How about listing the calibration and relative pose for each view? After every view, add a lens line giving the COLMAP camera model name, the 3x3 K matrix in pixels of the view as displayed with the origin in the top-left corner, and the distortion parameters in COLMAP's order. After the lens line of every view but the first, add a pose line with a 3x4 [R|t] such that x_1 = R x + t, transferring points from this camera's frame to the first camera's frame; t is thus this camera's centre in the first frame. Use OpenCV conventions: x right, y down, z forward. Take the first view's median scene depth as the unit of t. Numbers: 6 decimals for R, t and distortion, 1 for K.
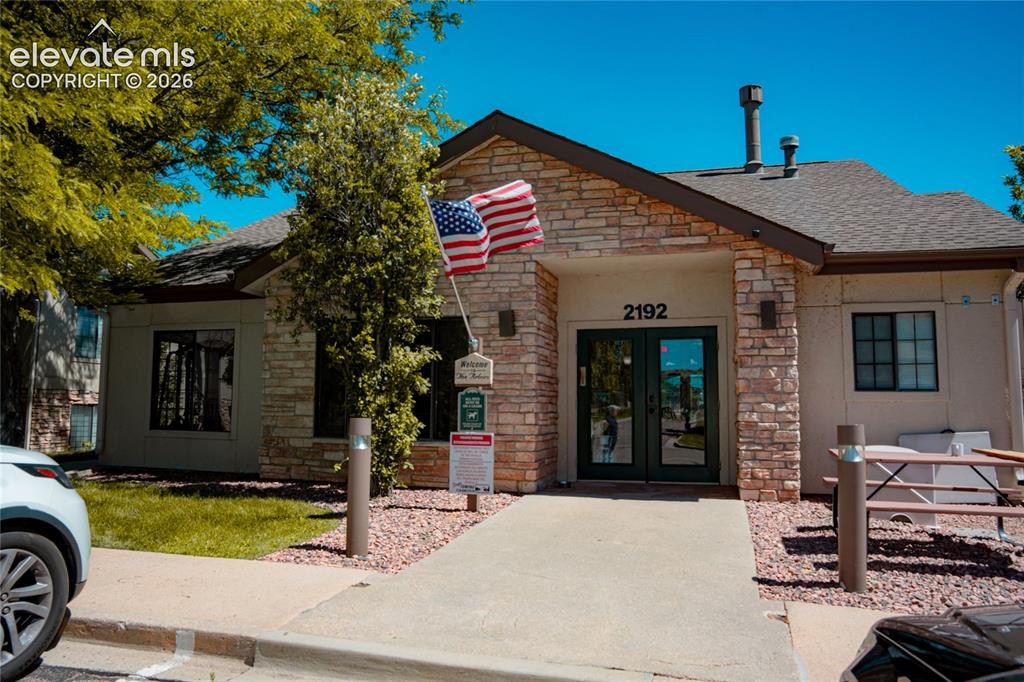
lens RADIAL K [[720.0, 0, 512.0], [0, 720.0, 341.0], [0, 0, 1]] dist [-0.134075, 0.108948]
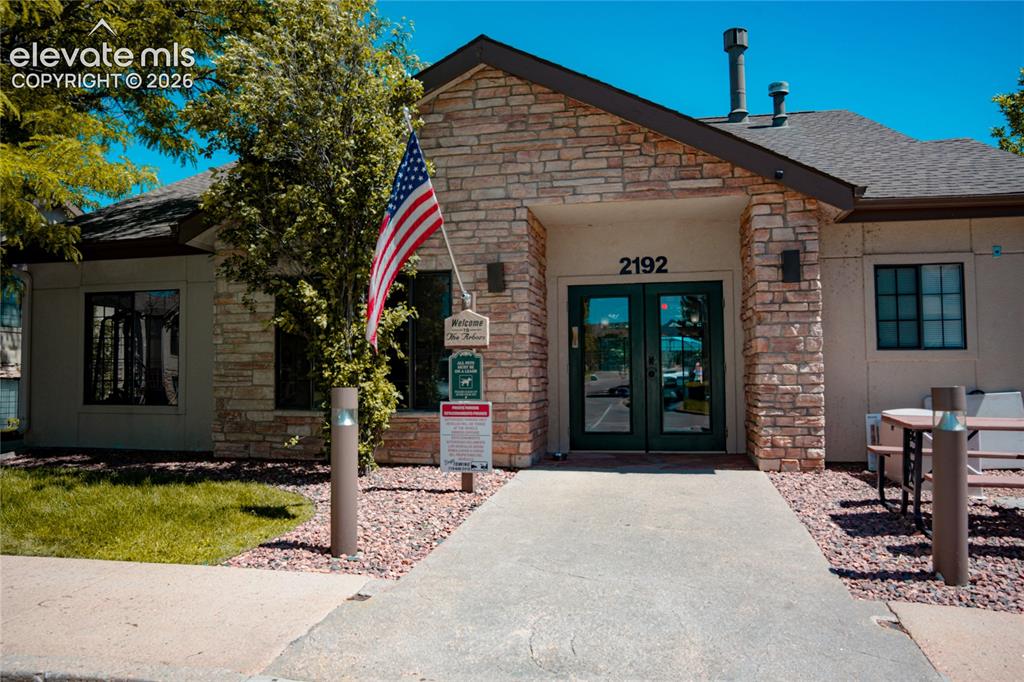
lens RADIAL K [[720.0, 0, 512.0], [0, 720.0, 341.0], [0, 0, 1]] dist [-0.134075, 0.108948]
pose [[0.997280, -0.011653, 0.072777, -0.052881], [0.008193, 0.998830, 0.047659, 0.011457], [-0.073247, -0.046933, 0.996209, 0.115379]]
